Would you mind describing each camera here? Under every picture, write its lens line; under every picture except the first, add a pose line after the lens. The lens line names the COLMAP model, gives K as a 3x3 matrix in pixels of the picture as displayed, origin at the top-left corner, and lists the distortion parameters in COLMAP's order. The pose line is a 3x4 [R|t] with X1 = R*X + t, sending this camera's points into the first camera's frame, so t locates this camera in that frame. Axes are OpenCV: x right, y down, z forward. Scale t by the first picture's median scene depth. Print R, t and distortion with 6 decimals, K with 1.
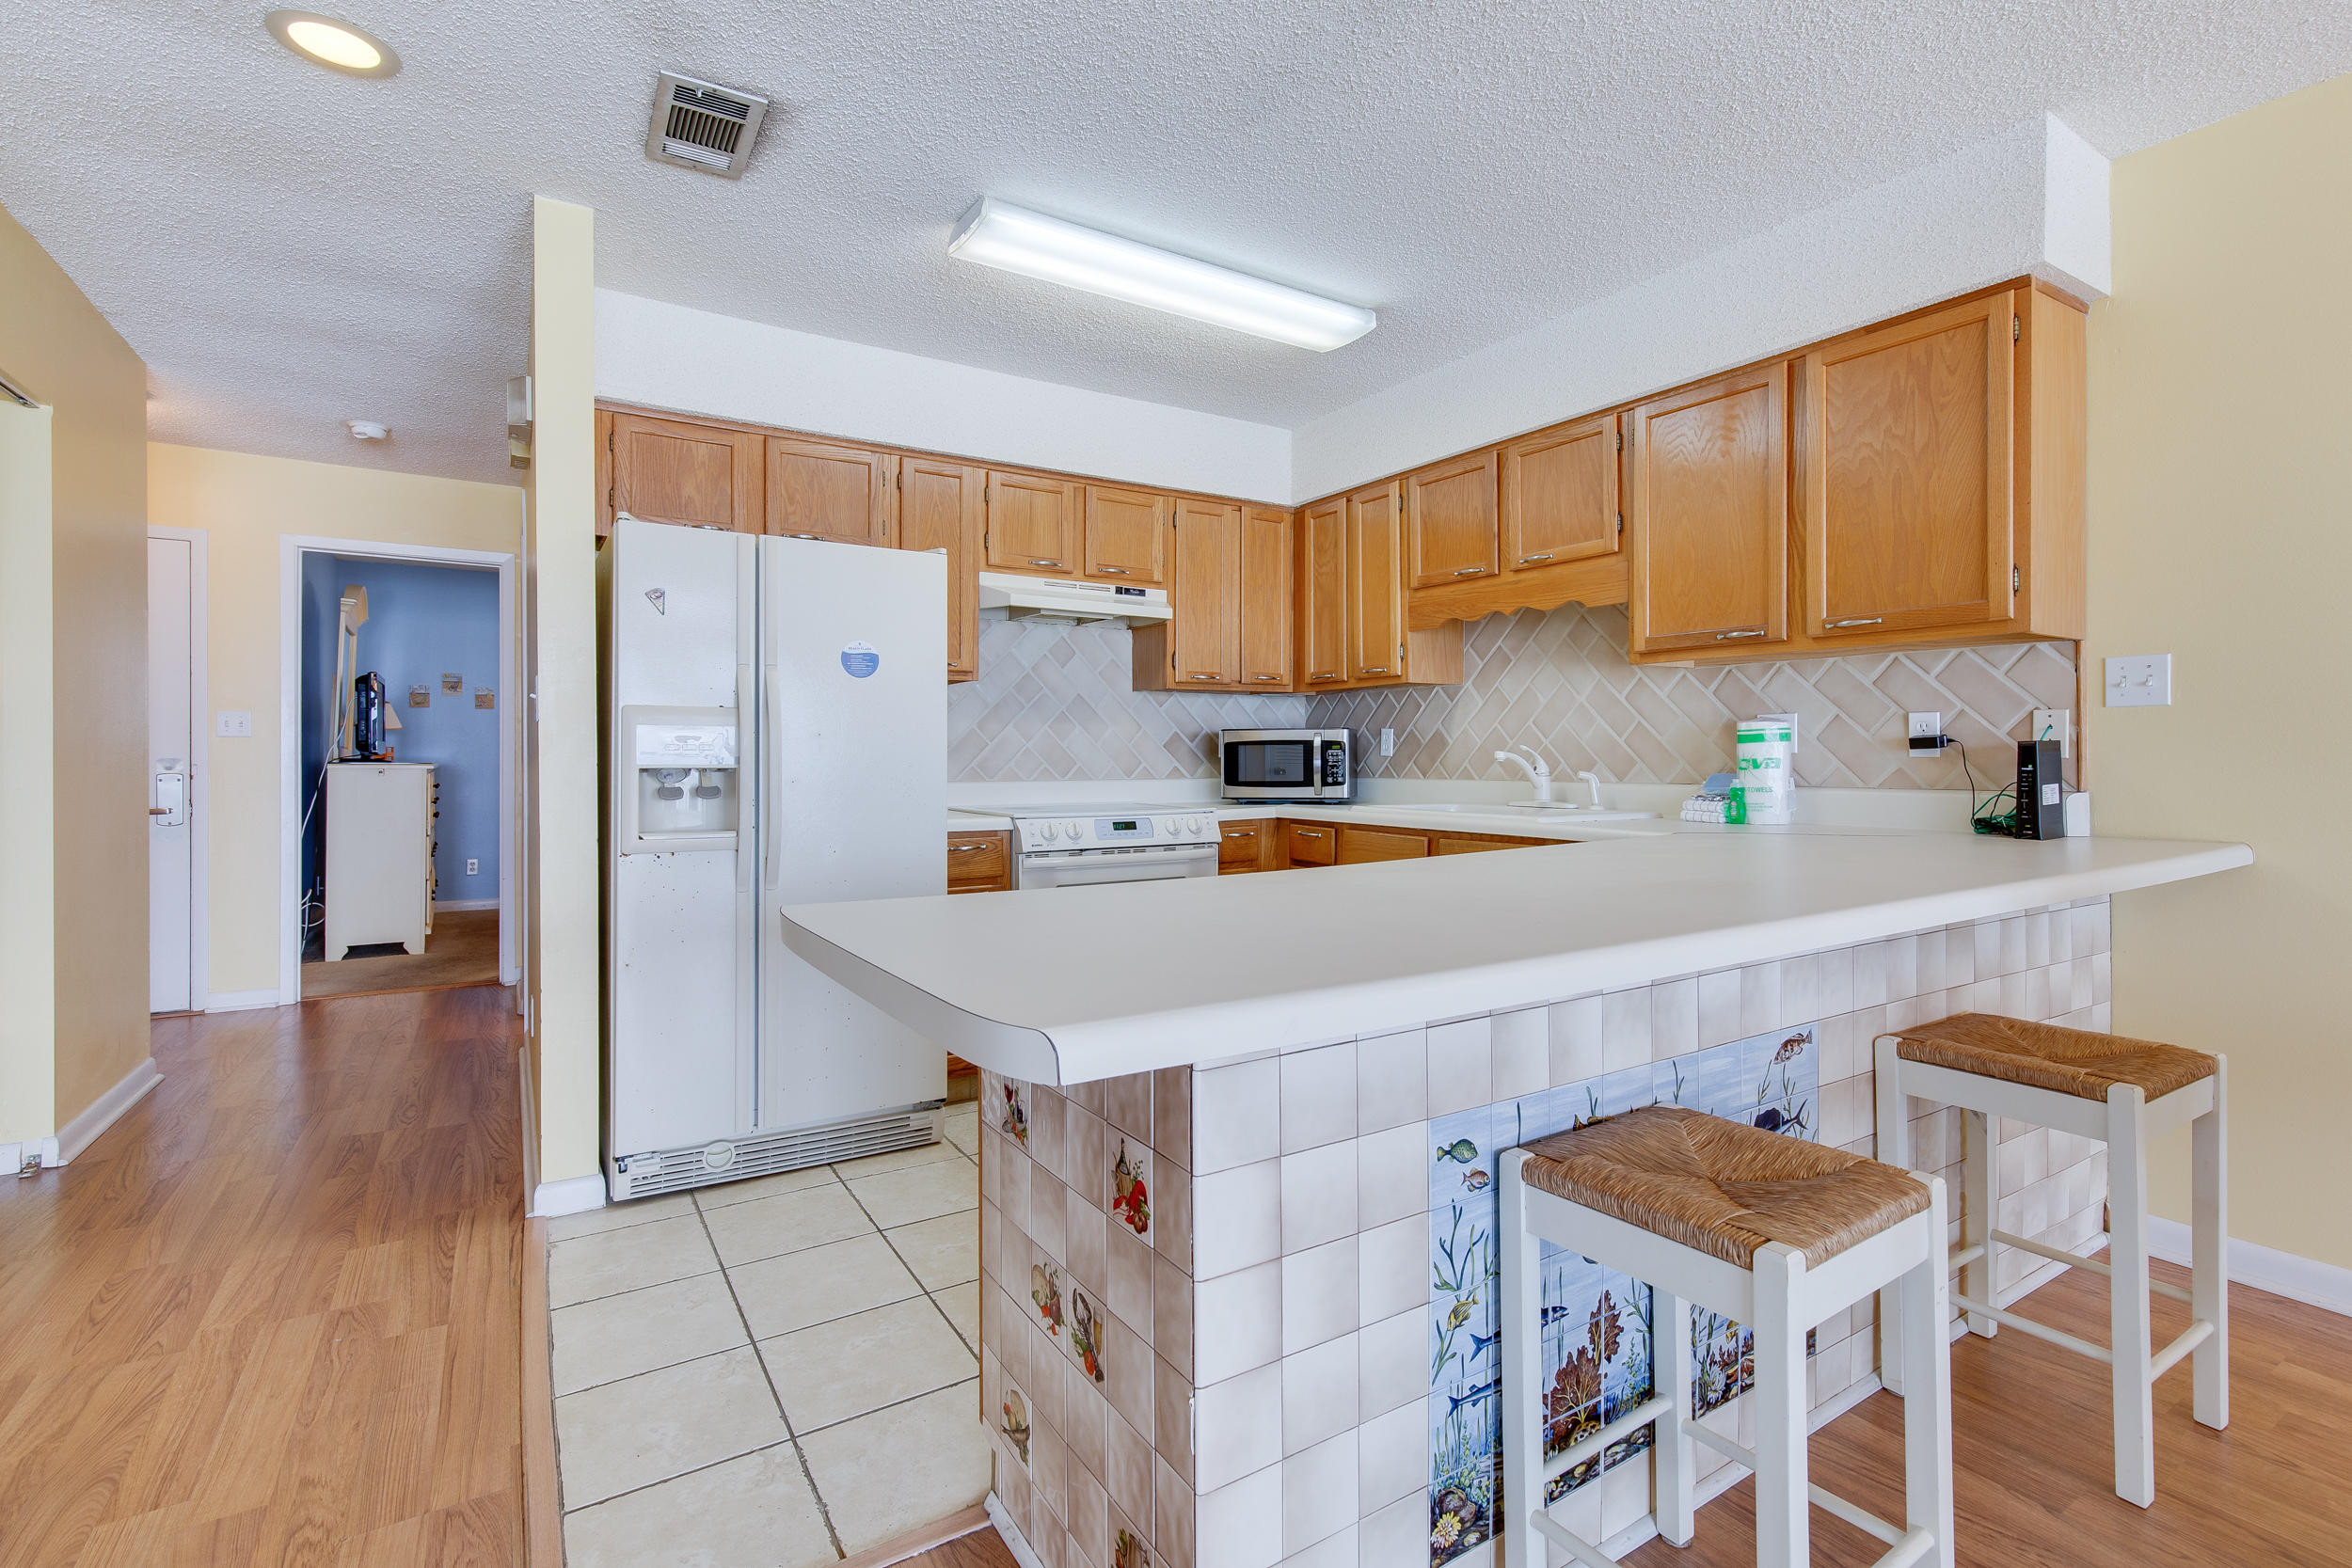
lens RADIAL K [[1075.0, 0, 1198.4], [0, 1075.0, 759.0], [0, 0, 1]] dist [0.008603, -0.001132]
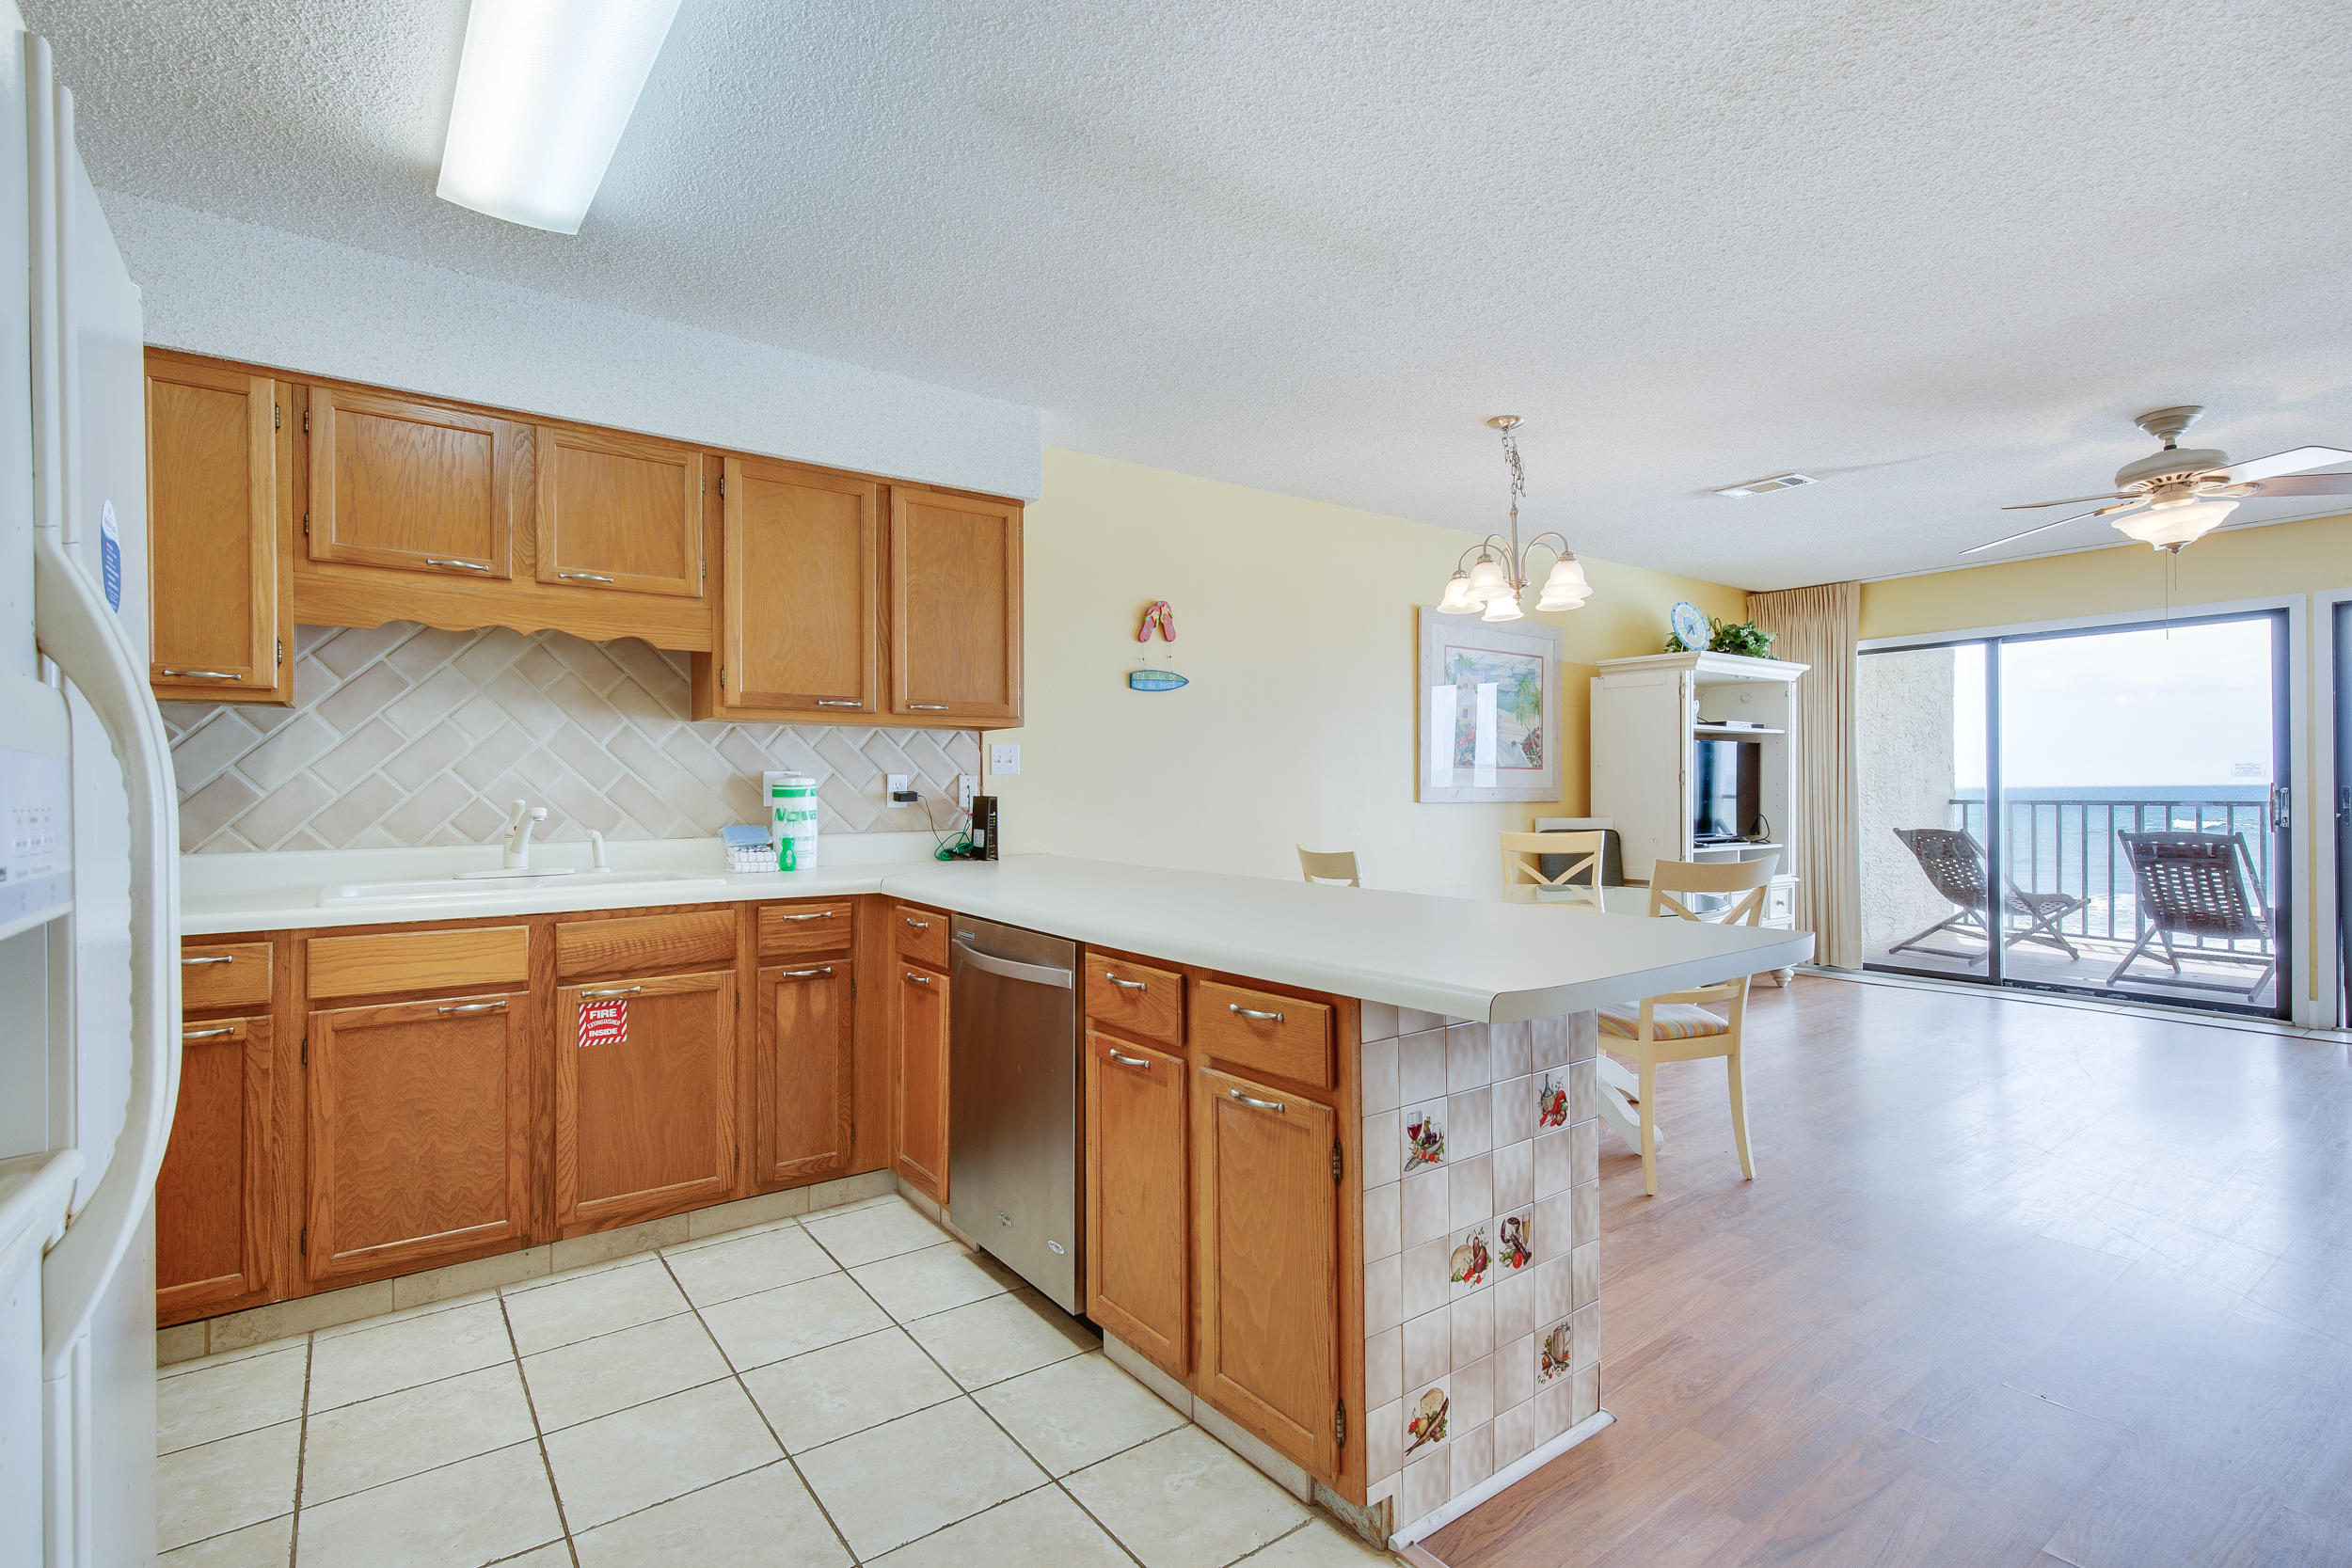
lens RADIAL K [[1103.0, 0, 1187.4], [0, 1103.0, 787.9], [0, 0, 1]] dist [0.004558, -0.000134]
pose [[-0.070645, 0.003757, 0.997494, -0.498606], [0.007840, 0.999964, -0.003211, -0.013401], [-0.997471, 0.007594, -0.070672, 0.511544]]
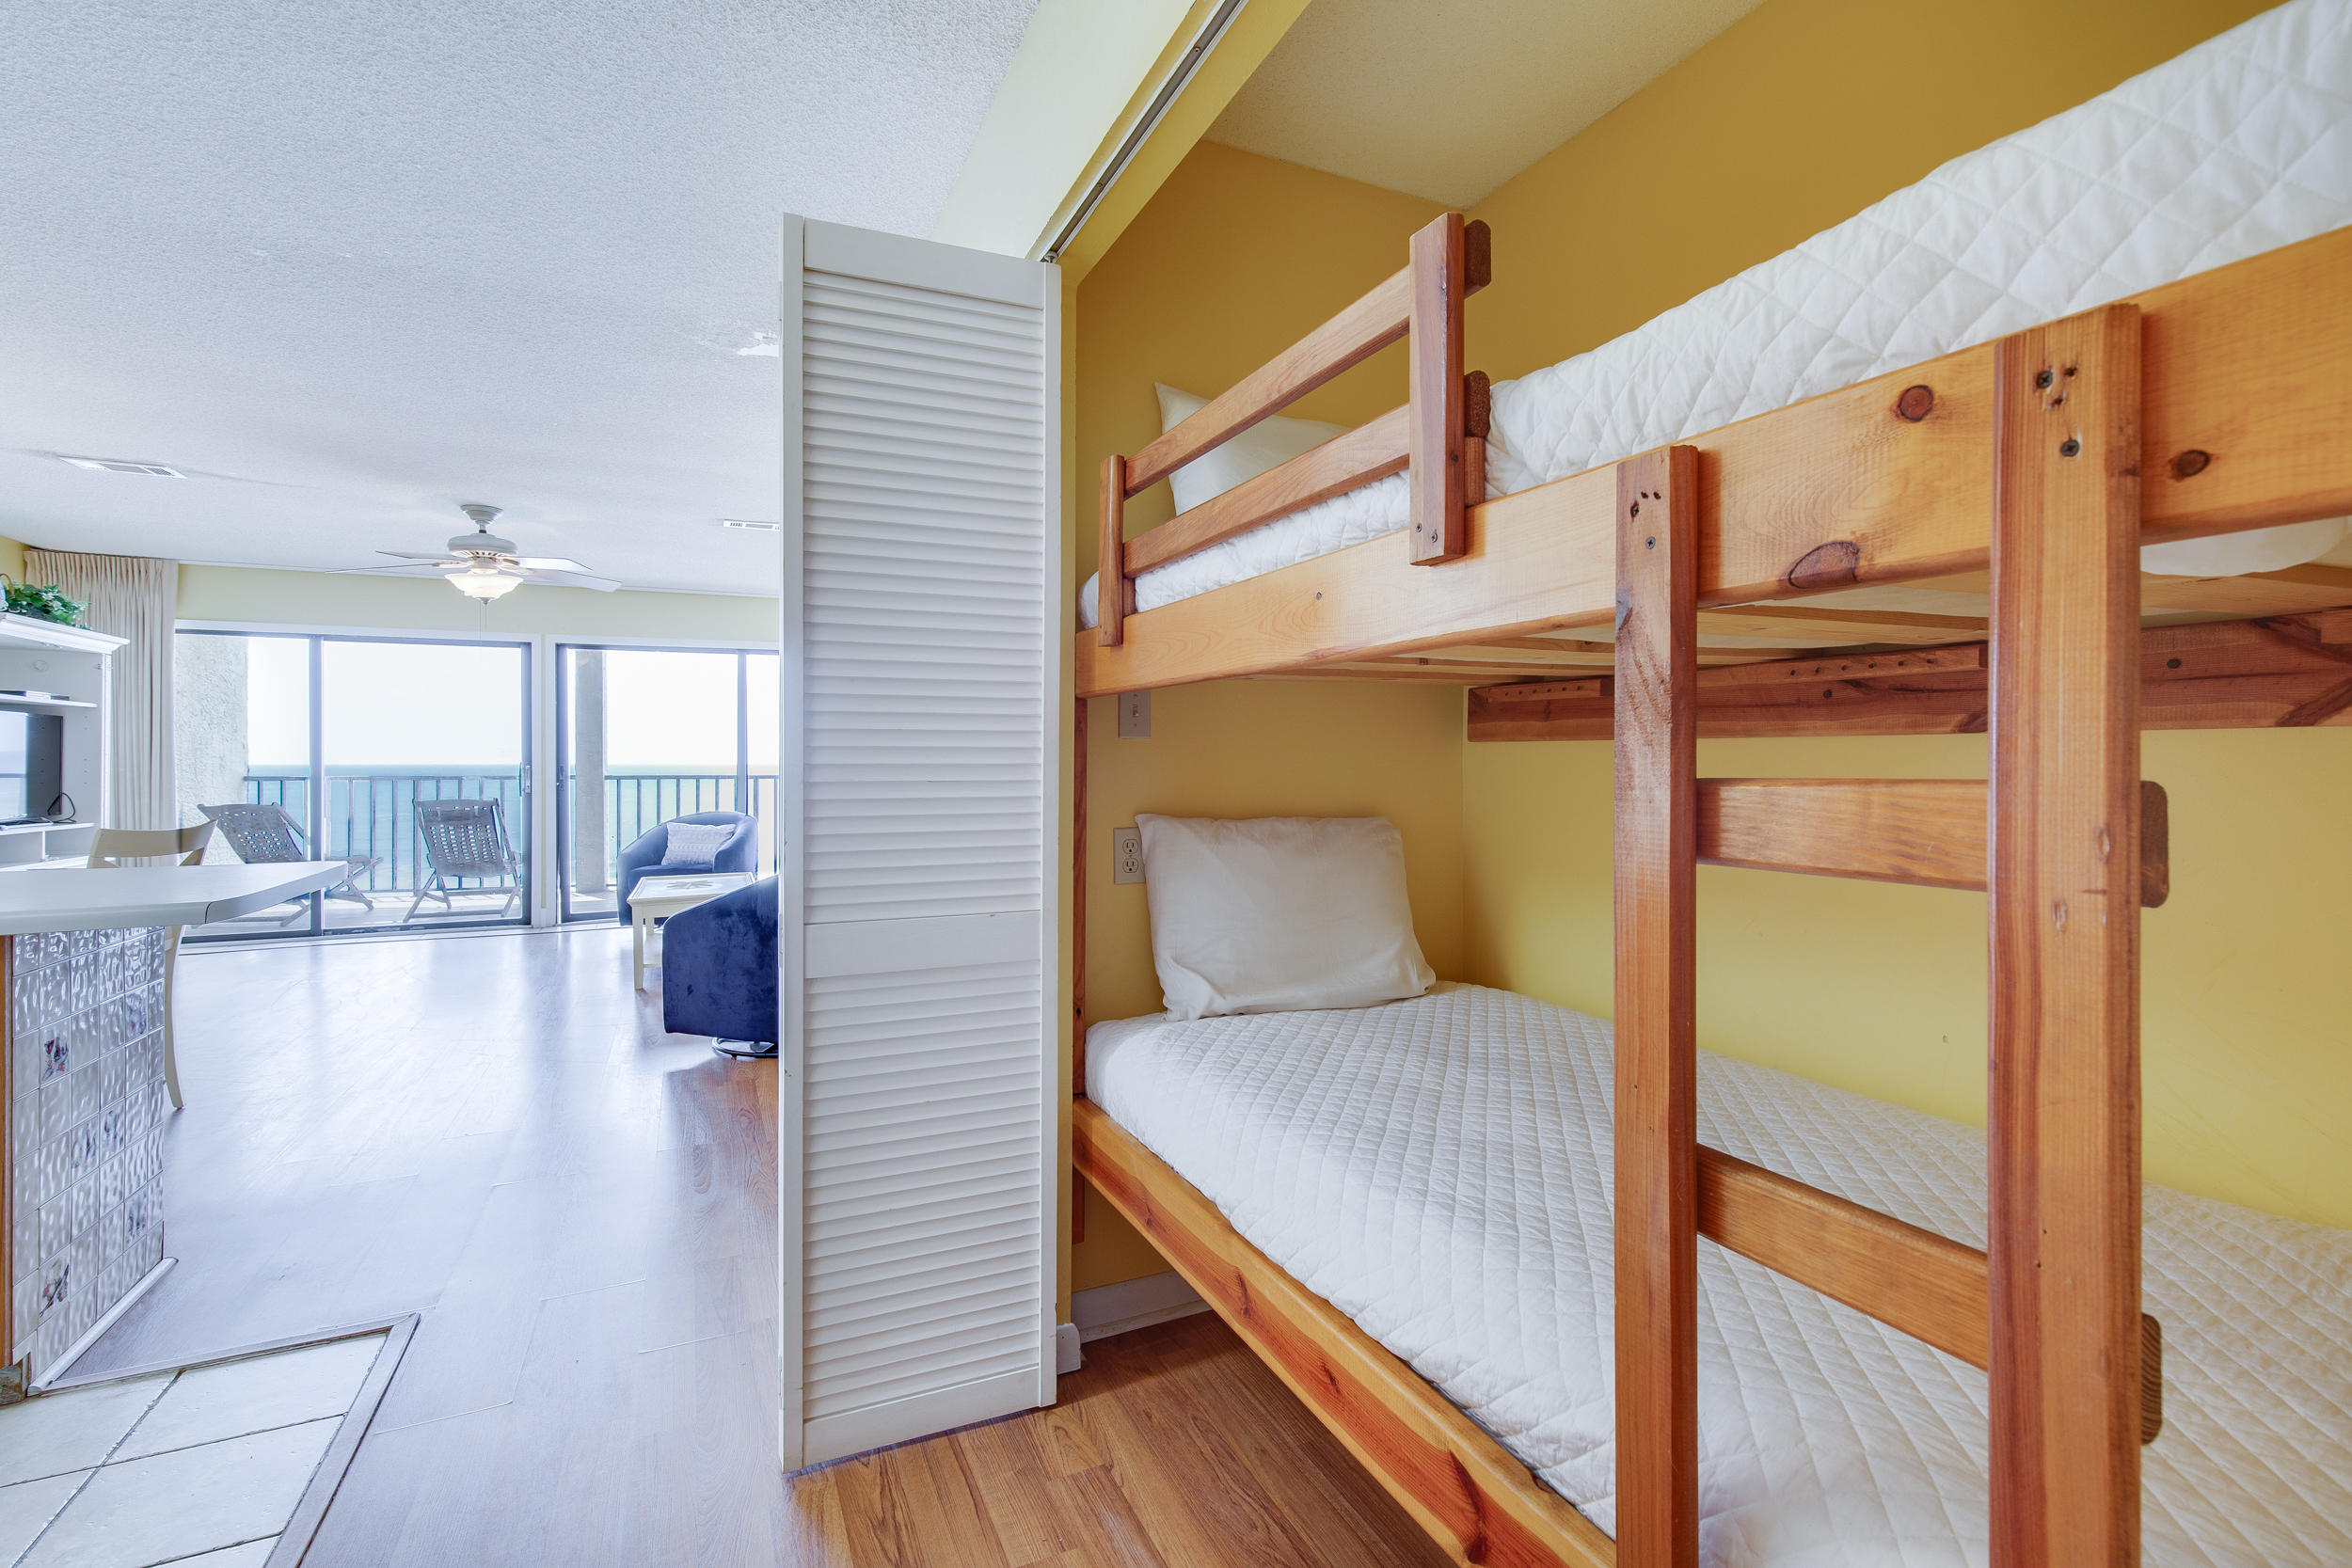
lens RADIAL K [[1075.0, 0, 1198.4], [0, 1075.0, 759.0], [0, 0, 1]] dist [0.008603, -0.001132]
pose [[-0.991606, 0.002987, 0.129264, -0.676076], [0.002846, 0.999995, -0.001280, -0.012876], [-0.129267, -0.000901, -0.991609, 0.828979]]
